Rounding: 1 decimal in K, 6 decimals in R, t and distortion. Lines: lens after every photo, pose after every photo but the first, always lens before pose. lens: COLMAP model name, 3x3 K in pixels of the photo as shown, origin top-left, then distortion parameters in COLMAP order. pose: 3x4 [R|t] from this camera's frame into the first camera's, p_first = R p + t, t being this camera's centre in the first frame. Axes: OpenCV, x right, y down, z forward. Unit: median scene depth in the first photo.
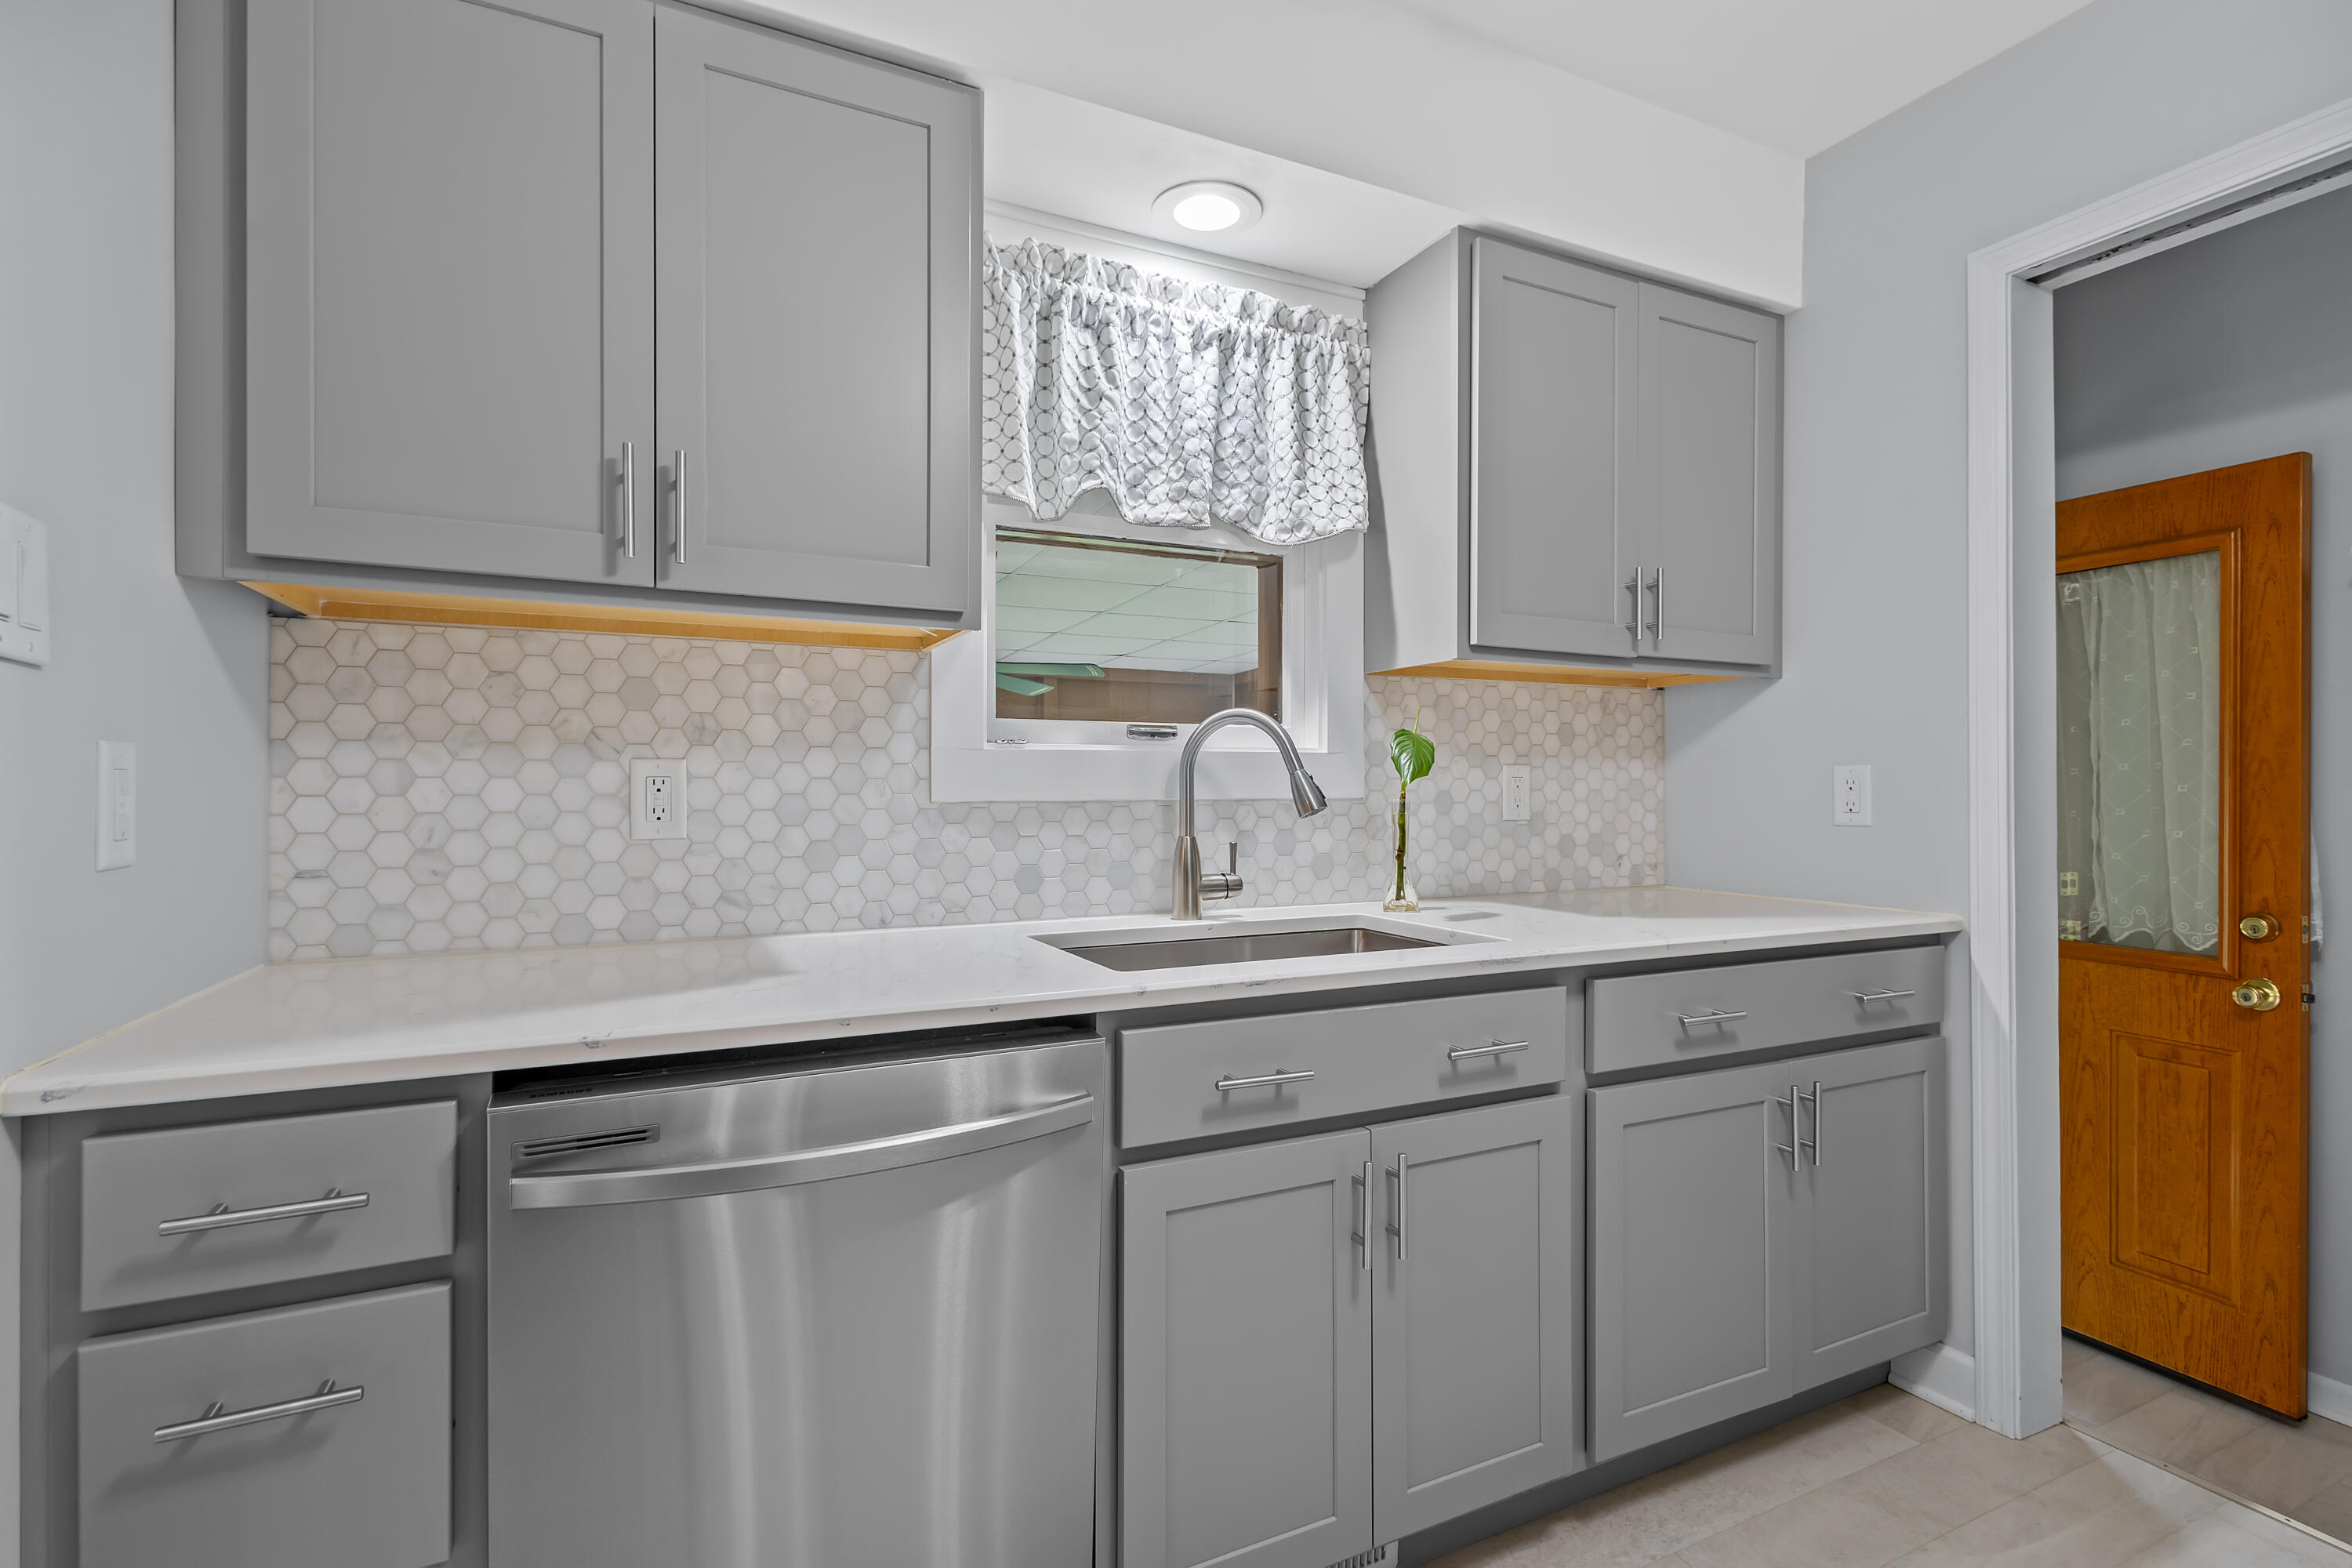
lens RADIAL K [[1074.7, 0, 1176.0], [0, 1074.7, 784.0], [0, 0, 1]] dist [0.005862, -0.000686]
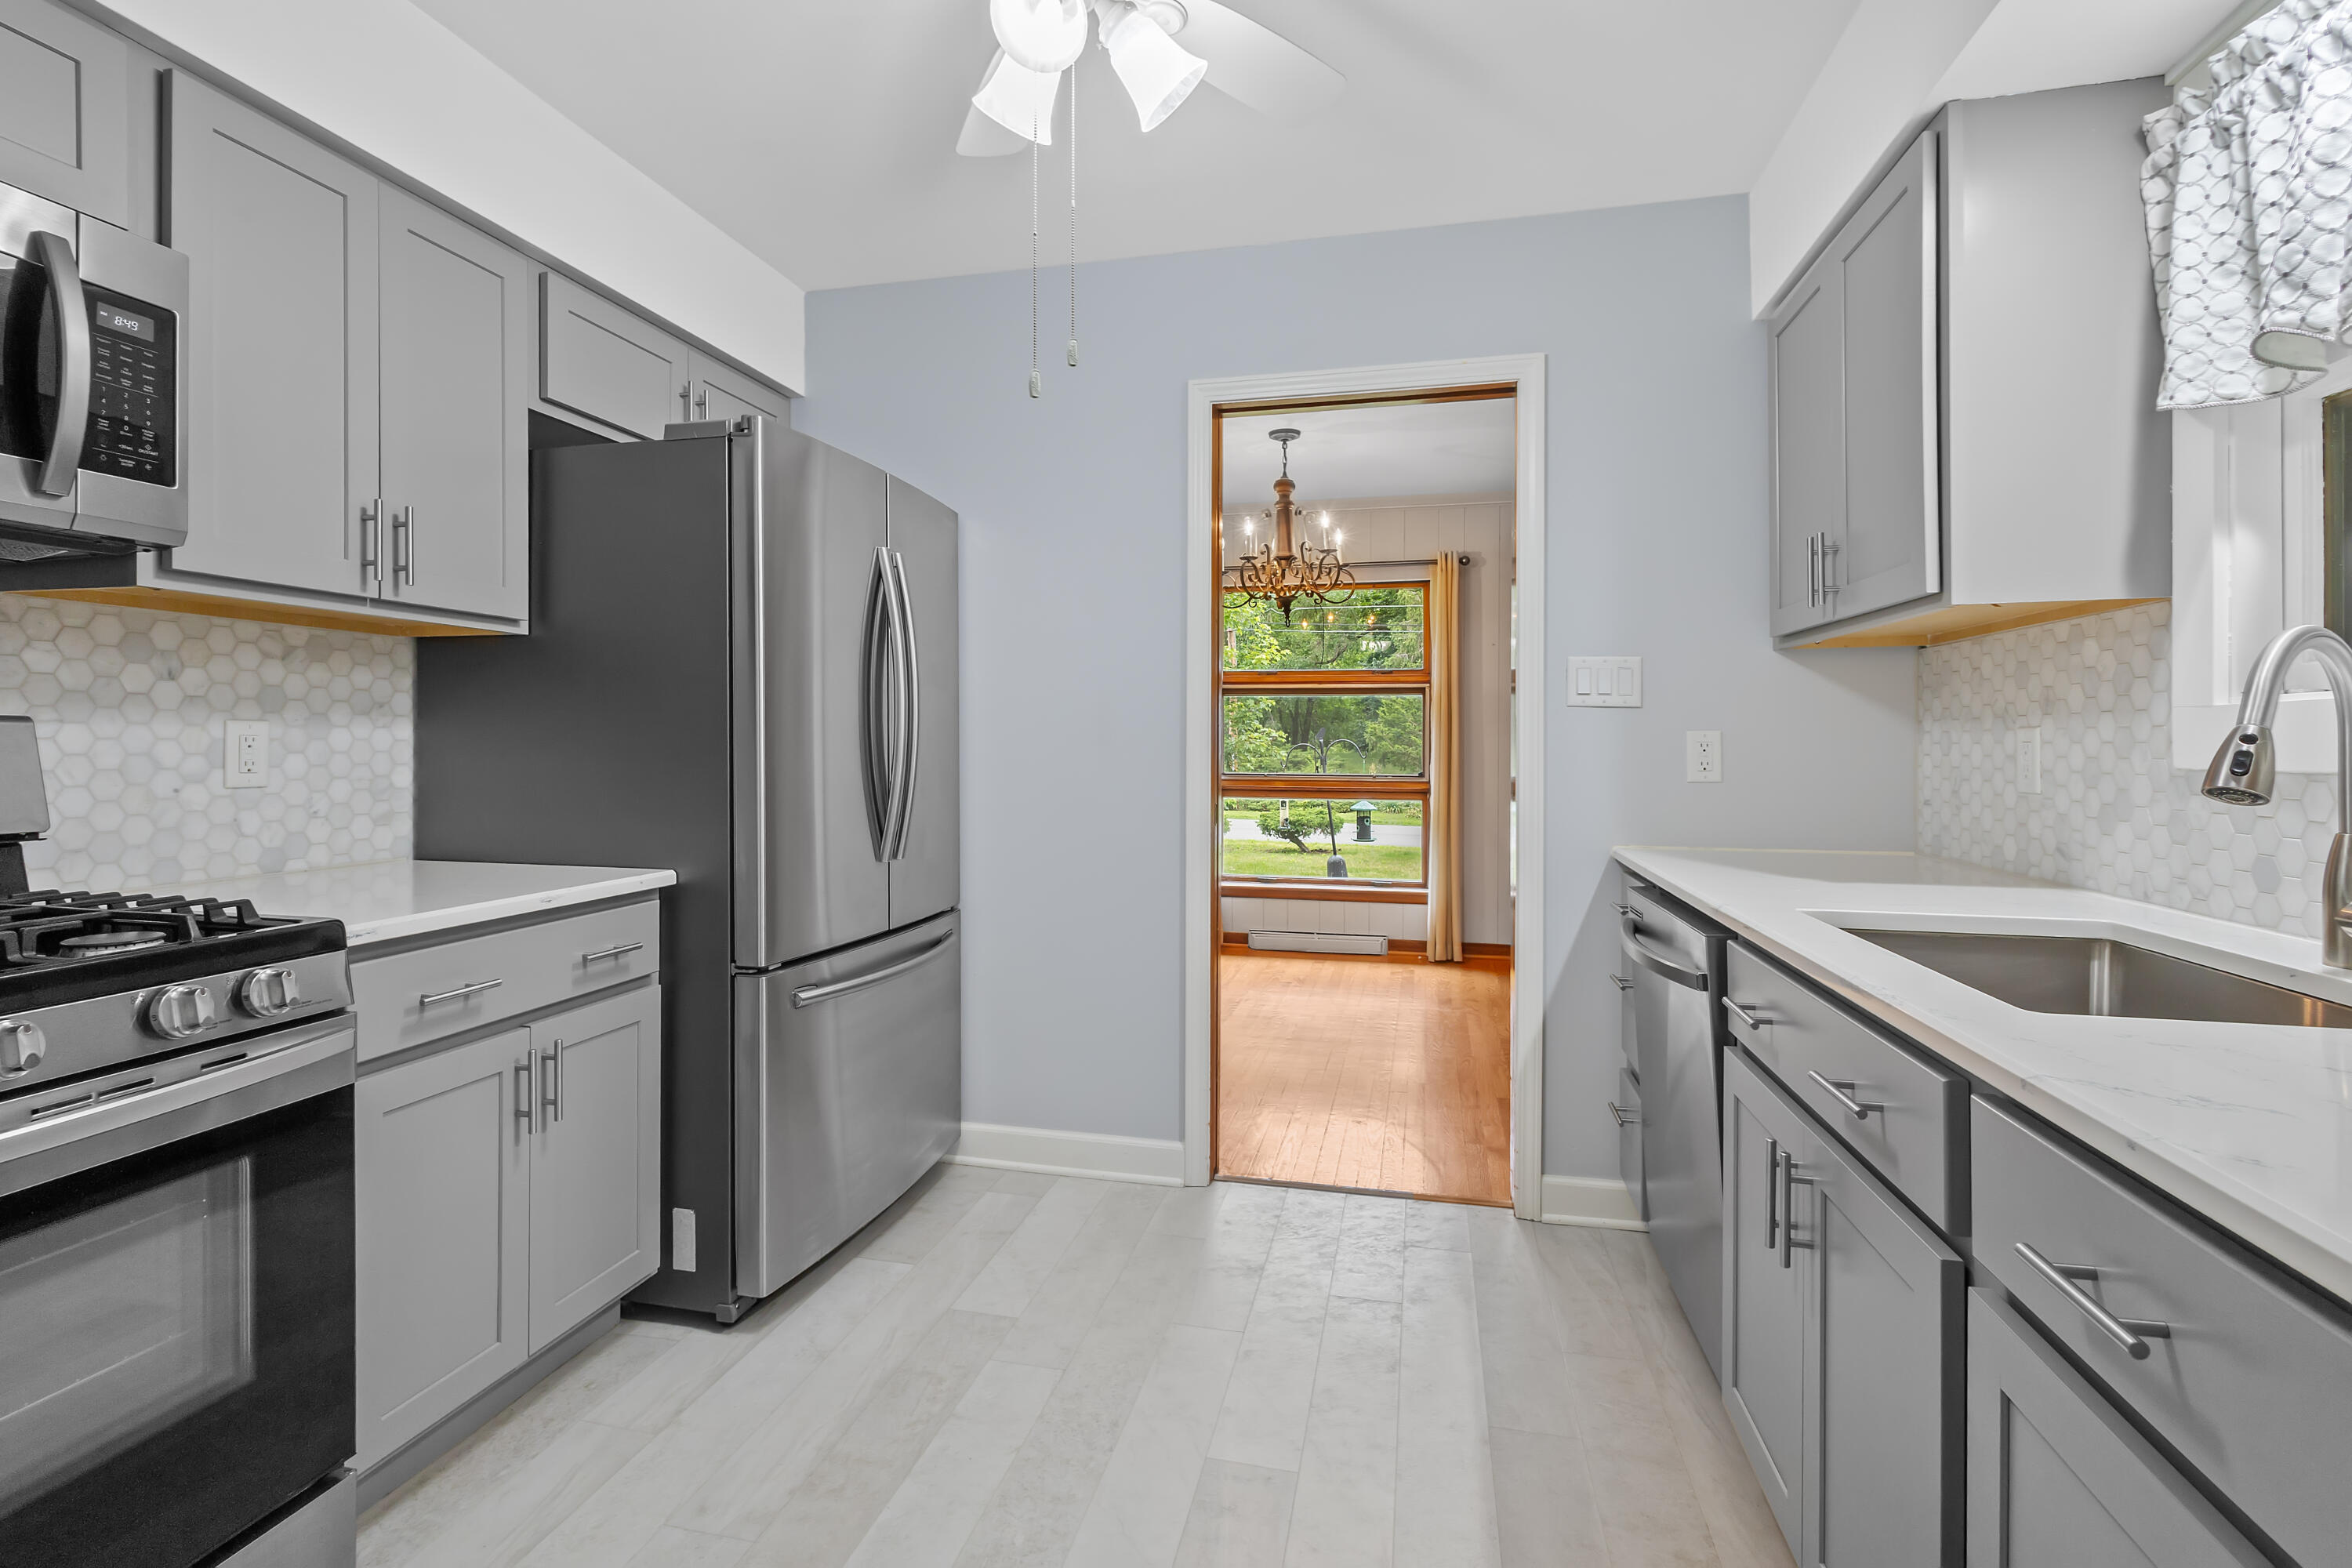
lens RADIAL K [[1069.8, 0, 1165.4], [0, 1069.8, 745.1], [0, 0, 1]] dist [0.000714, -0.000272]
pose [[-0.631504, -0.000660, -0.775372, 0.879210], [0.001735, 0.999996, -0.002265, -0.001901], [0.775371, -0.002775, -0.631500, 0.820343]]
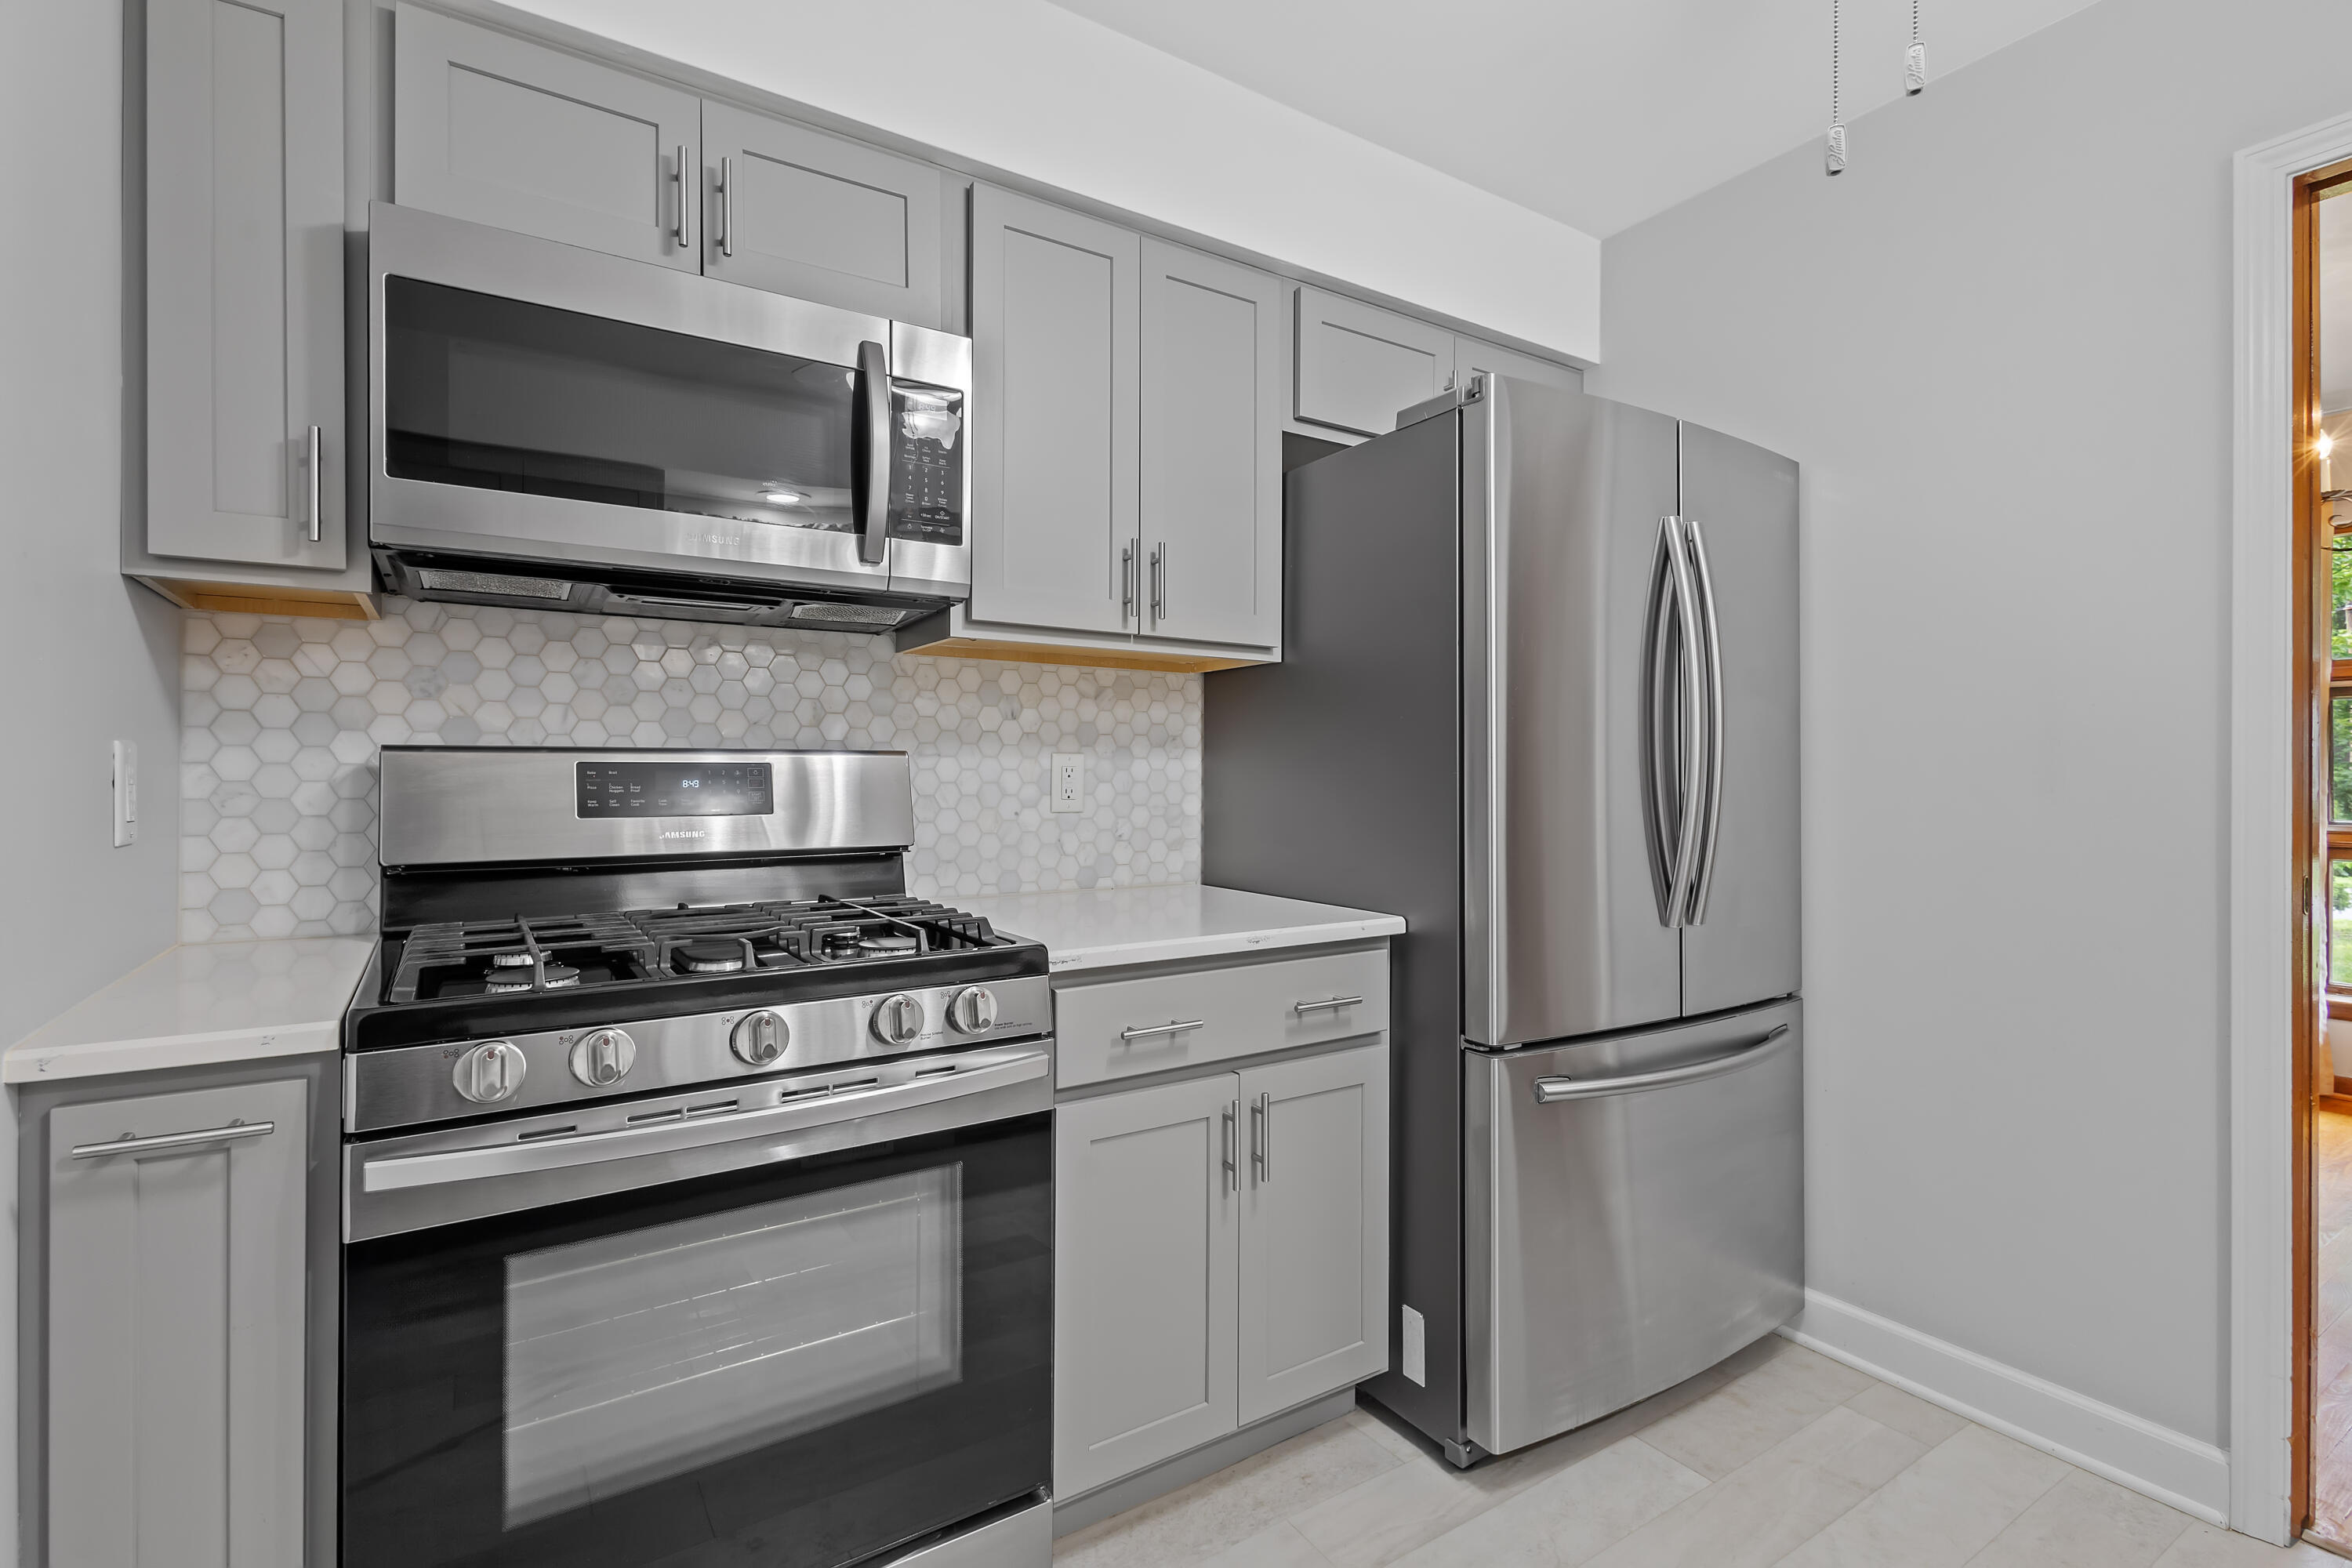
lens RADIAL K [[1083.7, 0, 1179.9], [0, 1083.7, 773.0], [0, 0, 1]] dist [0.003635, 0.000650]
pose [[-0.992384, -0.001519, -0.123176, 0.672872], [-0.000492, 0.999965, -0.008366, 0.001783], [0.123184, -0.008241, -0.992350, 0.683142]]
